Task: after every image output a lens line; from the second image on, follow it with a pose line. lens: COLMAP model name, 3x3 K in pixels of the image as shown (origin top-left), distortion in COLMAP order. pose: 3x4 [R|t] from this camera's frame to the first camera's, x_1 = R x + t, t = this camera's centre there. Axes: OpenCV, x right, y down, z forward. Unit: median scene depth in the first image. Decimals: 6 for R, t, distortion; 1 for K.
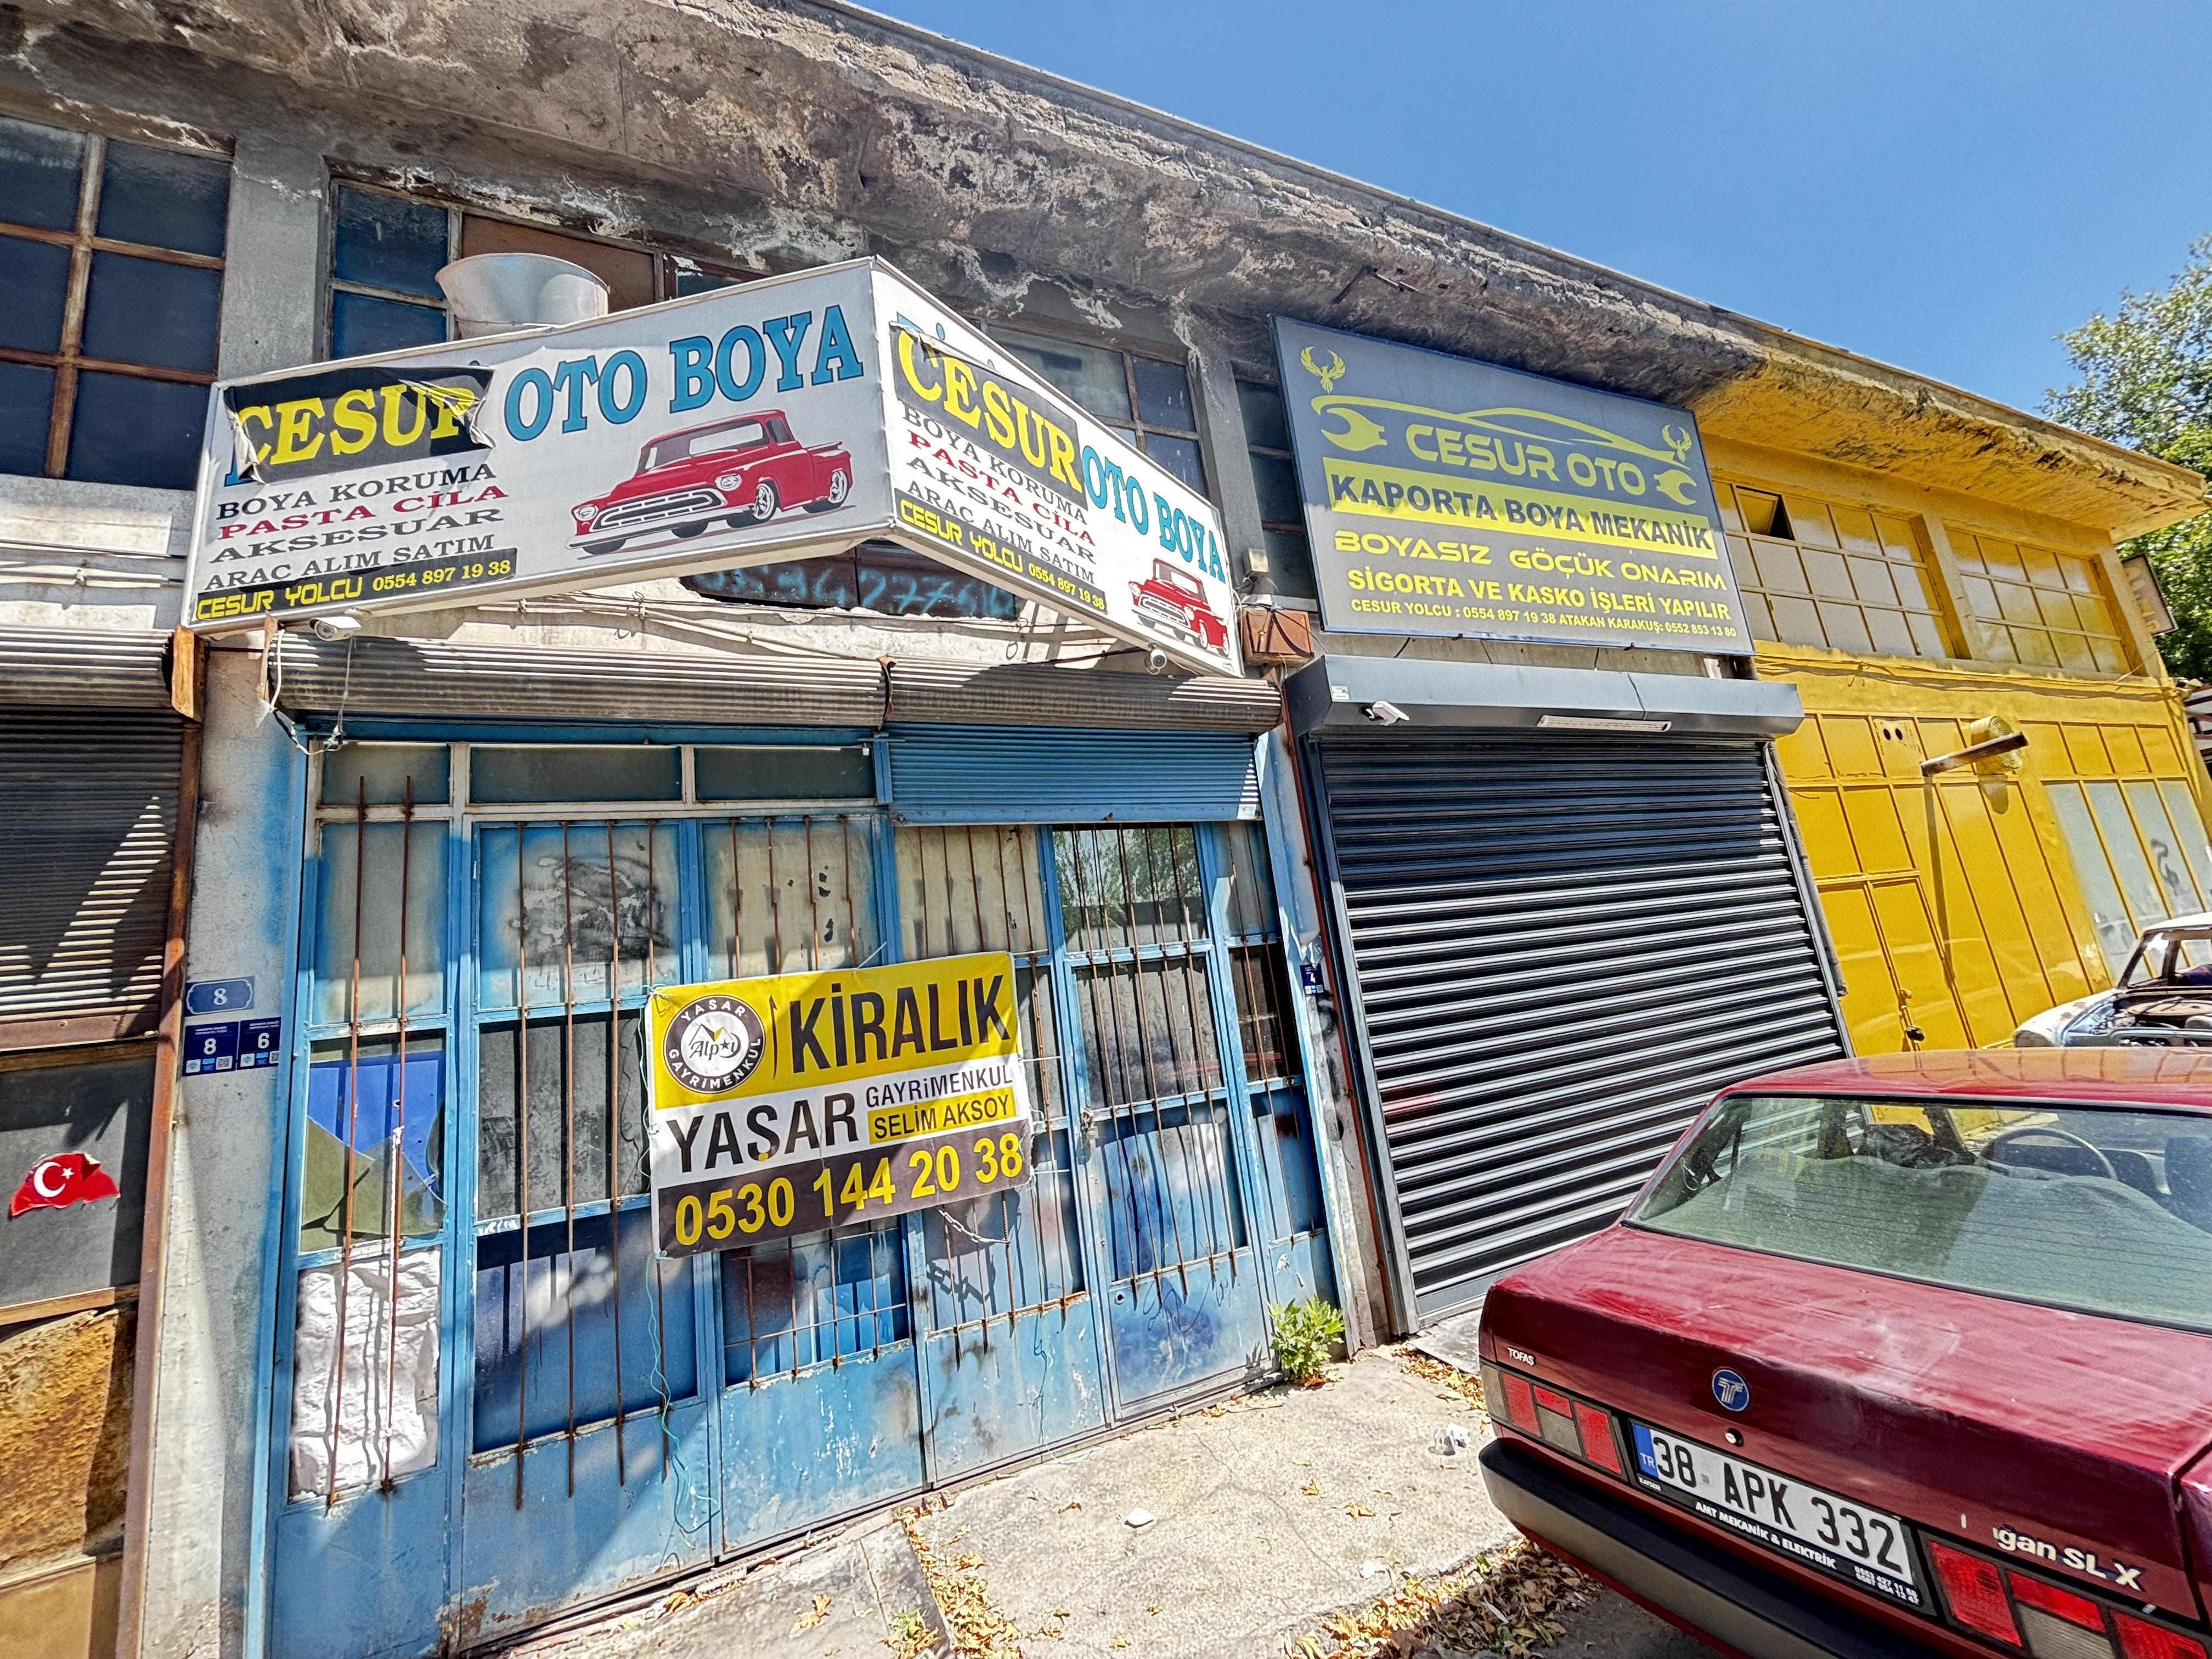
lens RADIAL K [[883.8, 0, 1092.6], [0, 883.8, 829.8], [0, 0, 1]] dist [0.000396, -0.000207]
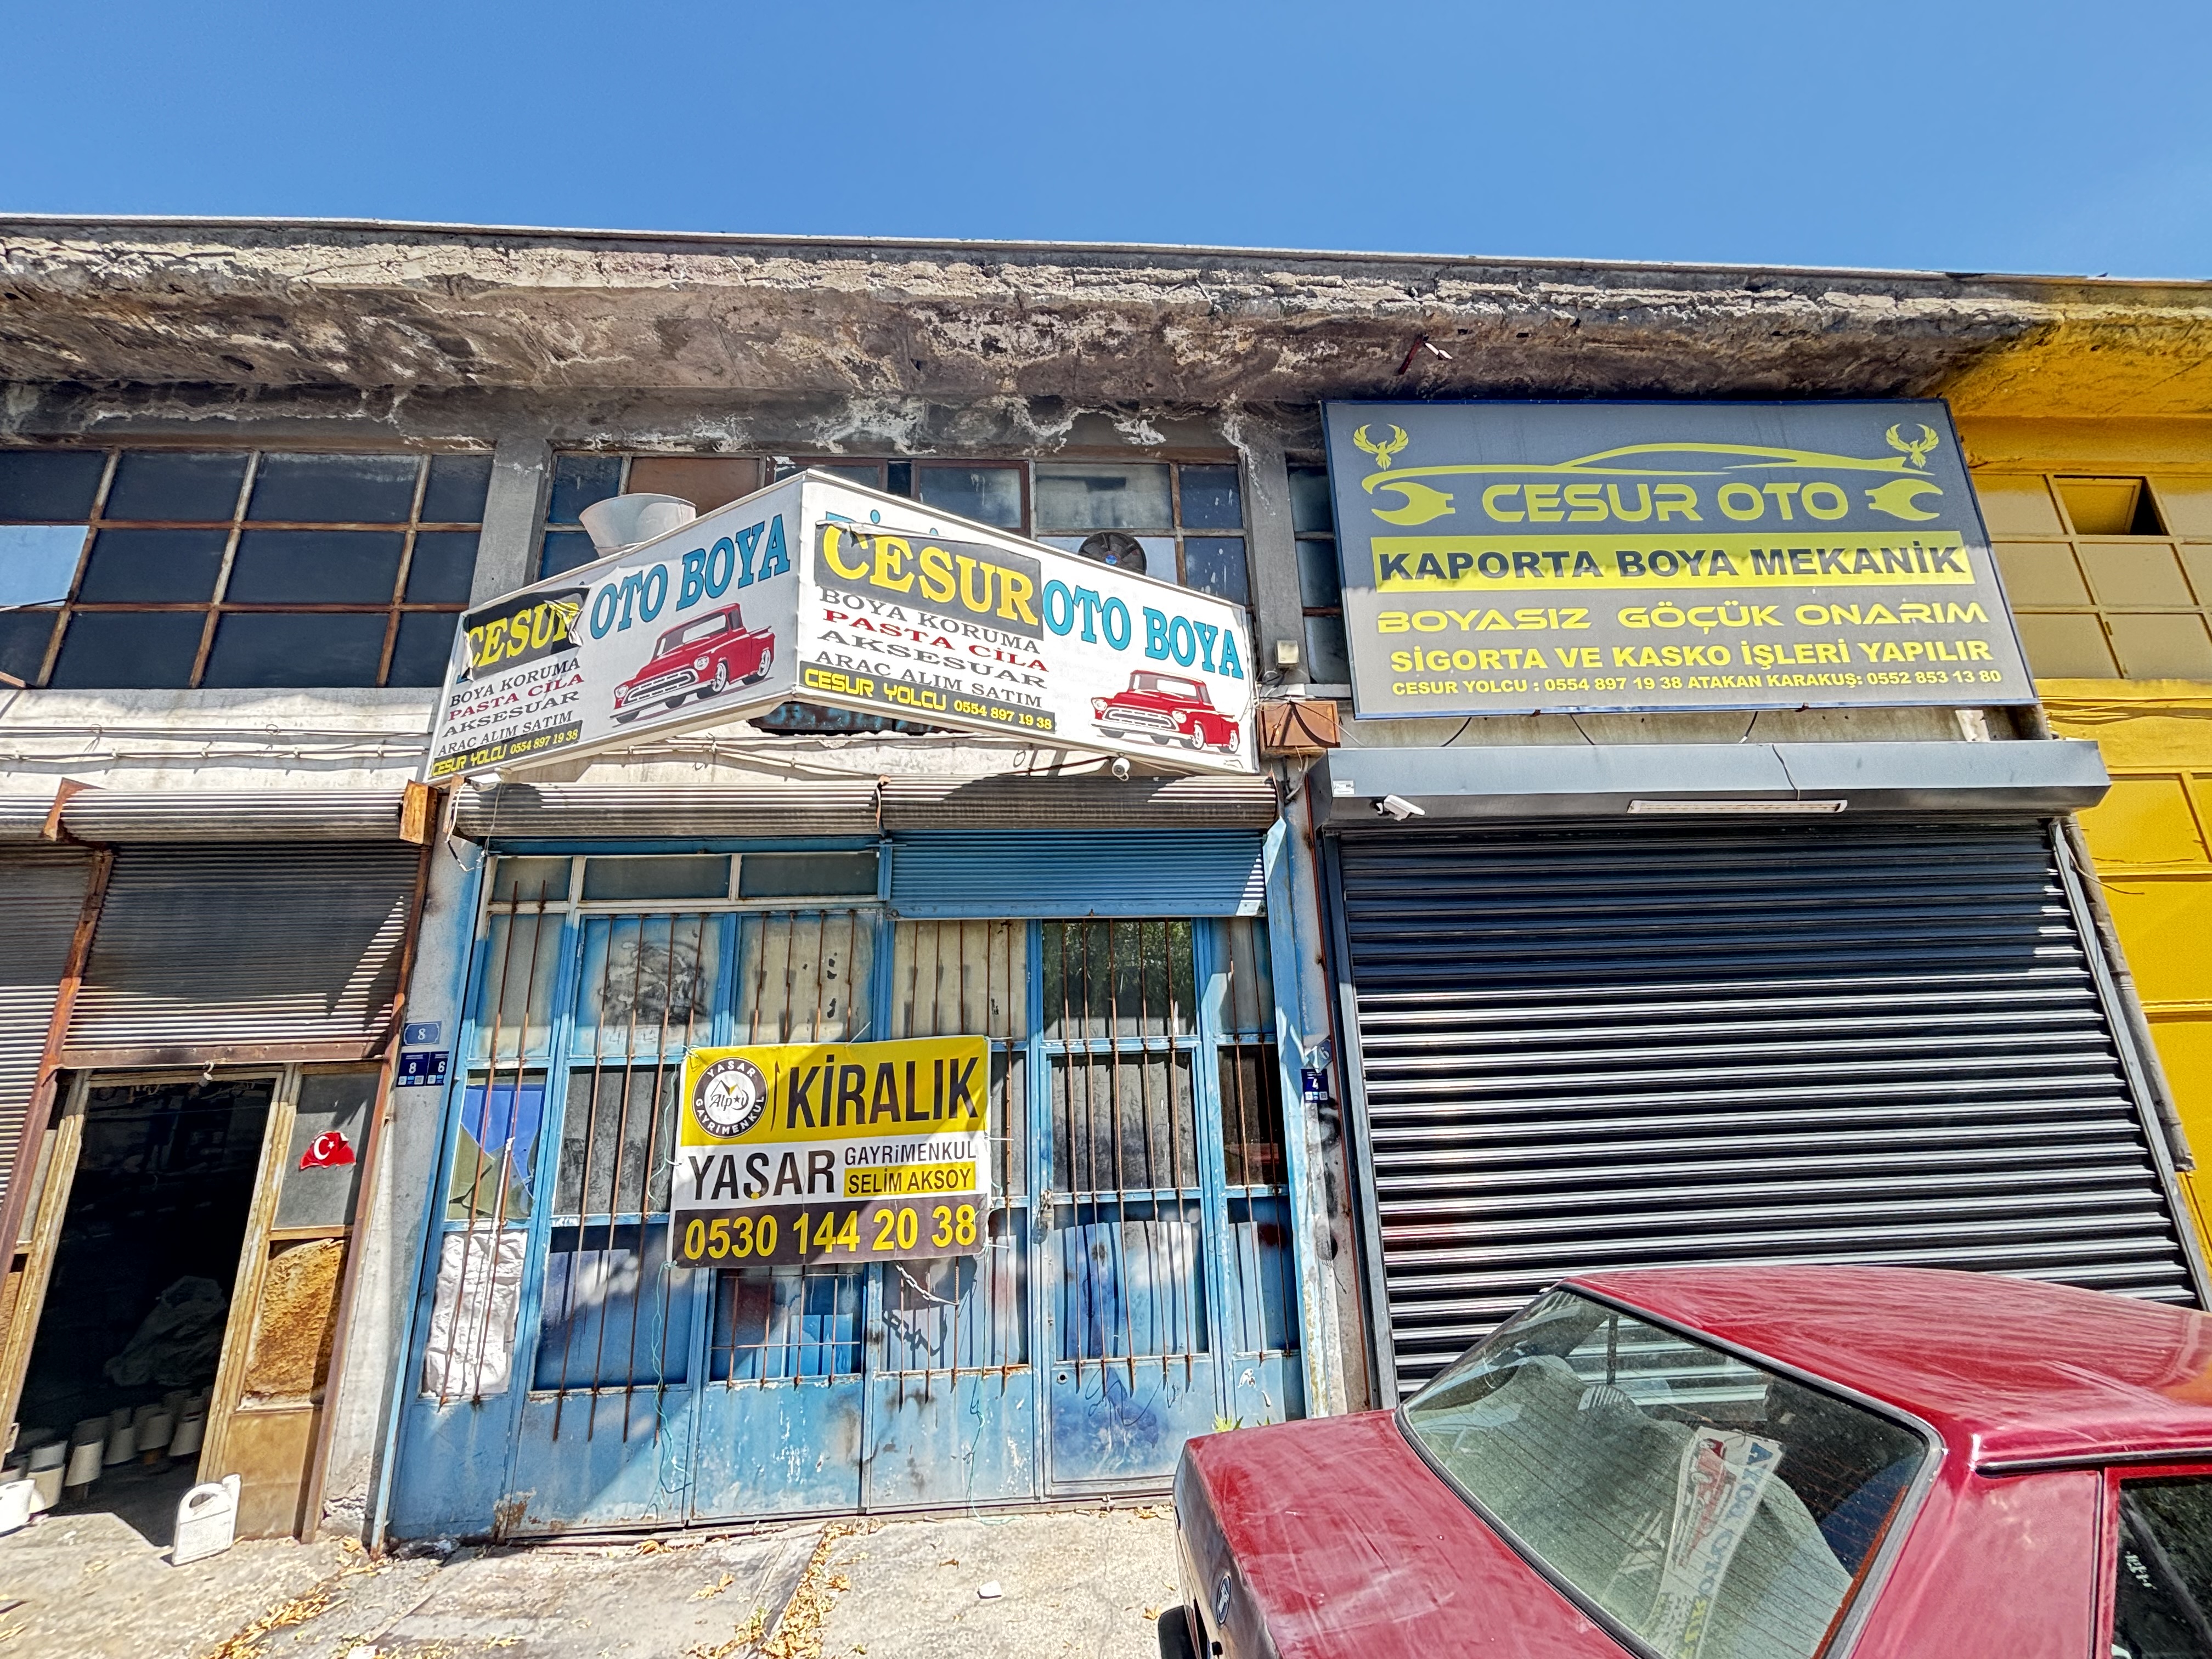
lens RADIAL K [[880.2, 0, 1097.0], [0, 880.2, 831.2], [0, 0, 1]] dist [-0.000715, 0.000854]
pose [[0.936058, -0.001988, -0.351840, 0.478611], [-0.012965, 0.999110, -0.040136, -0.085921], [0.351607, 0.042132, 0.935199, 0.009271]]
